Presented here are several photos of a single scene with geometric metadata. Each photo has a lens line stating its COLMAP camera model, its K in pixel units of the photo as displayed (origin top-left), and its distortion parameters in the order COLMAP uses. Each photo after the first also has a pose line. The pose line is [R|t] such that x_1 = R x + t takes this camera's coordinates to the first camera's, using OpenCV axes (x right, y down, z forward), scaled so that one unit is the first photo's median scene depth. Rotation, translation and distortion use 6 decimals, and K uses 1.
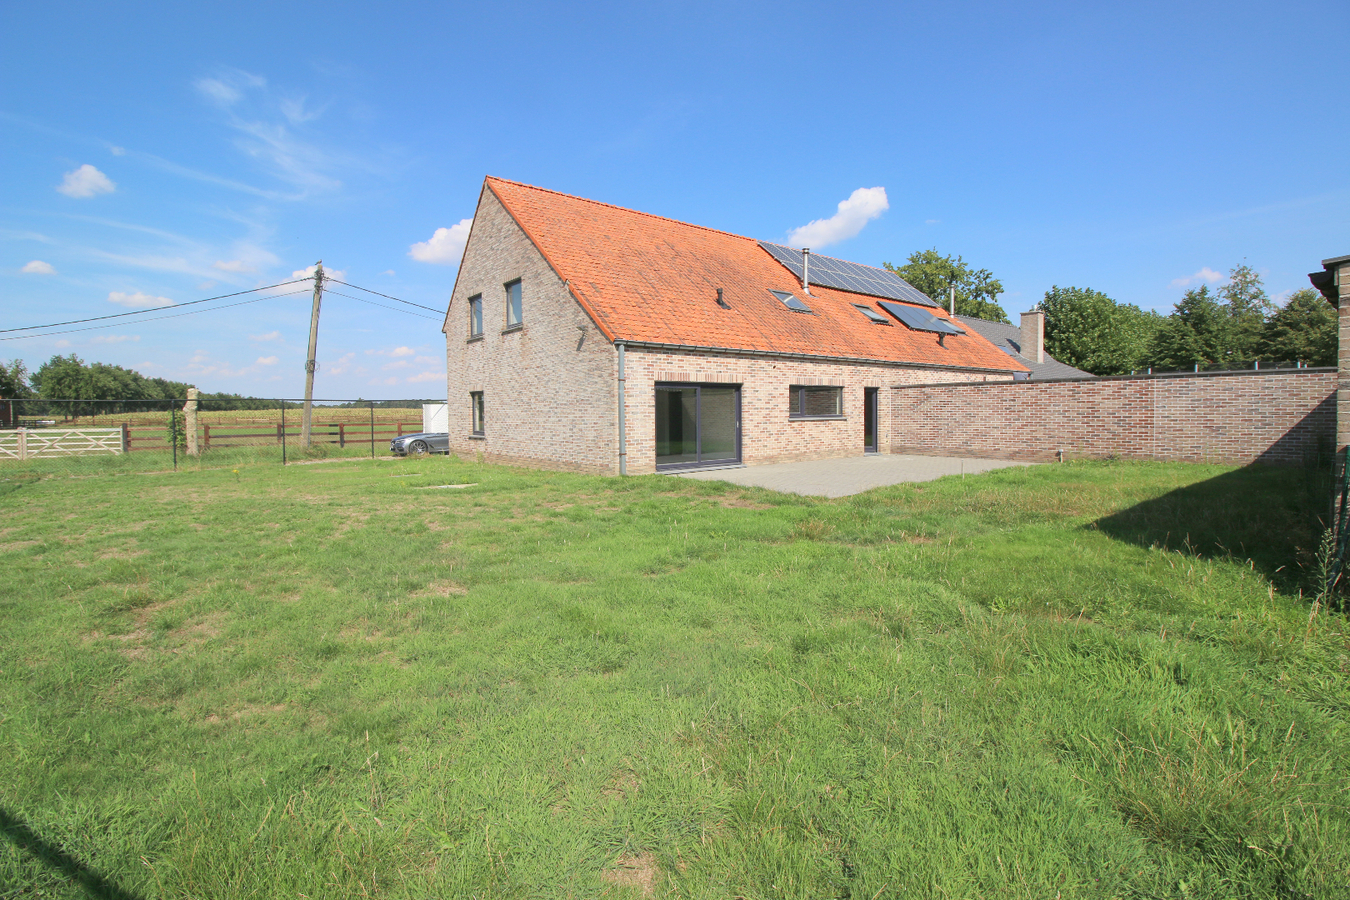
lens RADIAL K [[616.6, 0, 671.8], [0, 616.6, 438.1], [0, 0, 1]] dist [-0.017476, -0.000361]
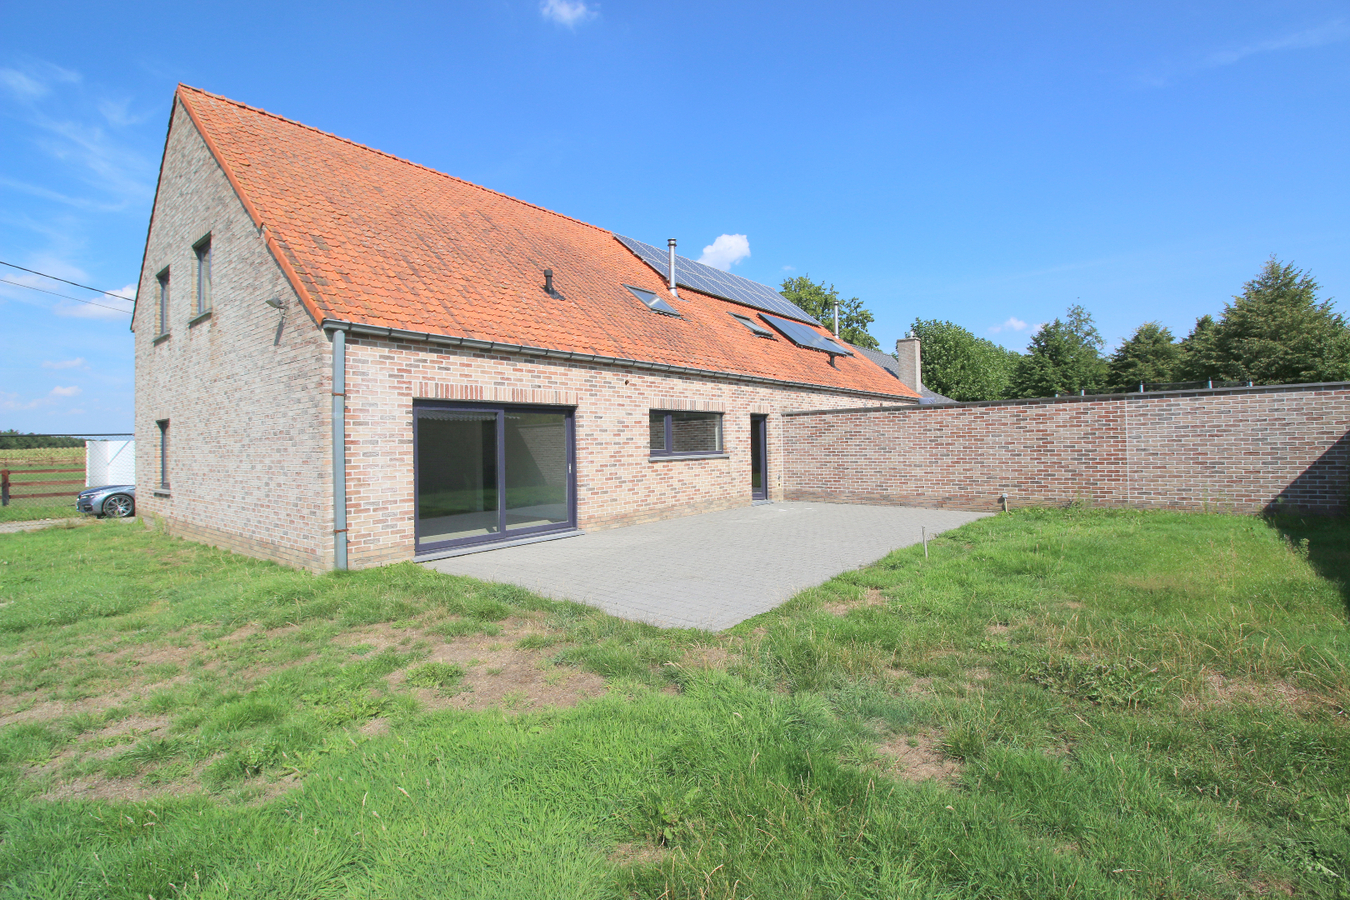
lens RADIAL K [[616.6, 0, 671.8], [0, 616.6, 438.1], [0, 0, 1]] dist [-0.017476, -0.000361]
pose [[0.980038, -0.007044, 0.198687, 0.071892], [0.017933, 0.998430, -0.053057, -0.015317], [-0.198002, 0.055561, 0.978626, 0.295146]]
